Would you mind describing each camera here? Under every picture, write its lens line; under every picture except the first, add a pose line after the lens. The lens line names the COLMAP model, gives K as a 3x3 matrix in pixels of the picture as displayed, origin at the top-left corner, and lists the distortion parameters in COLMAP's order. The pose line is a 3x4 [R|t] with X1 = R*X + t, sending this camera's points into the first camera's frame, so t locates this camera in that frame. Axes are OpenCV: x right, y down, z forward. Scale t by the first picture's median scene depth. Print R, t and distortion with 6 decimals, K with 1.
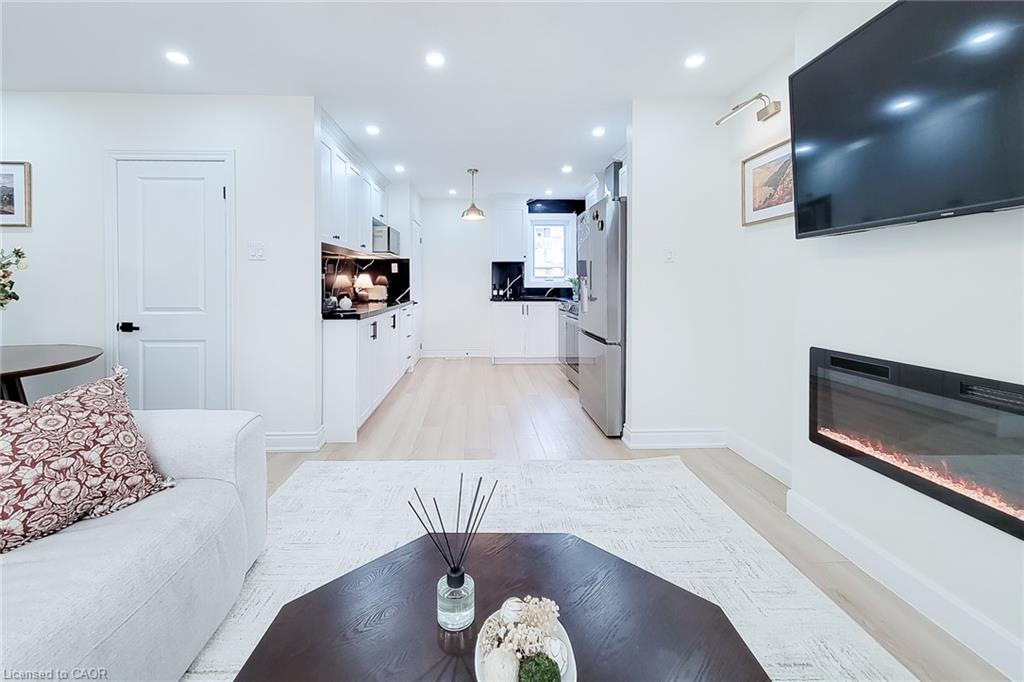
lens RADIAL K [[425.2, 0, 490.5], [0, 425.2, 283.9], [0, 0, 1]] dist [0.000091, 0.000015]
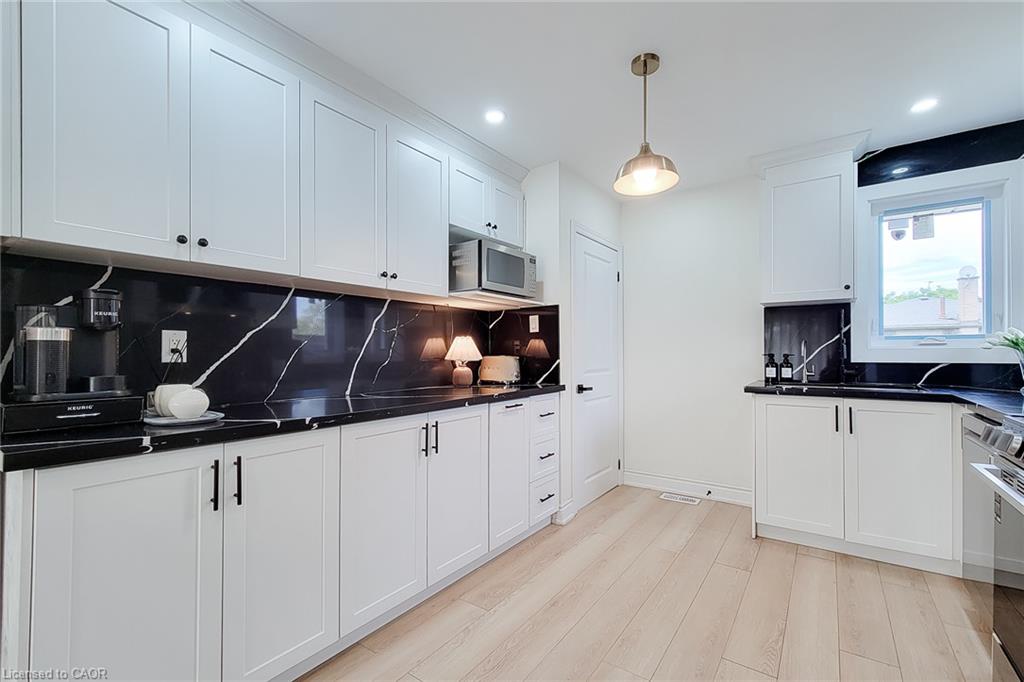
lens RADIAL K [[438.2, 0, 514.1], [0, 438.2, 348.8], [0, 0, 1]] dist [-0.000427, -0.000094]
pose [[0.795818, -0.004687, -0.605518, 0.084454], [-0.000873, 0.999960, -0.008888, -0.000519], [0.605536, 0.007602, 0.795782, 0.492238]]
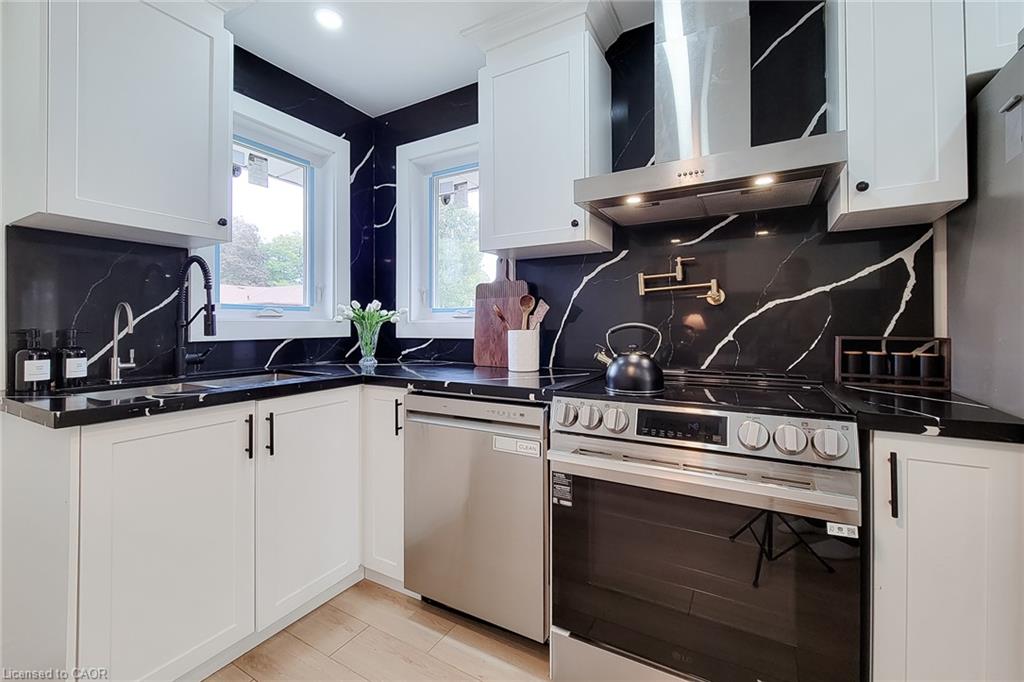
lens RADIAL K [[430.5, 0, 511.6], [0, 430.5, 321.3], [0, 0, 1]] dist [0.000234, 0.000030]
pose [[0.527126, 0.006677, 0.849761, -0.051223], [0.006093, 0.999914, -0.011636, 0.000256], [-0.849766, 0.011311, 0.527039, 0.749065]]
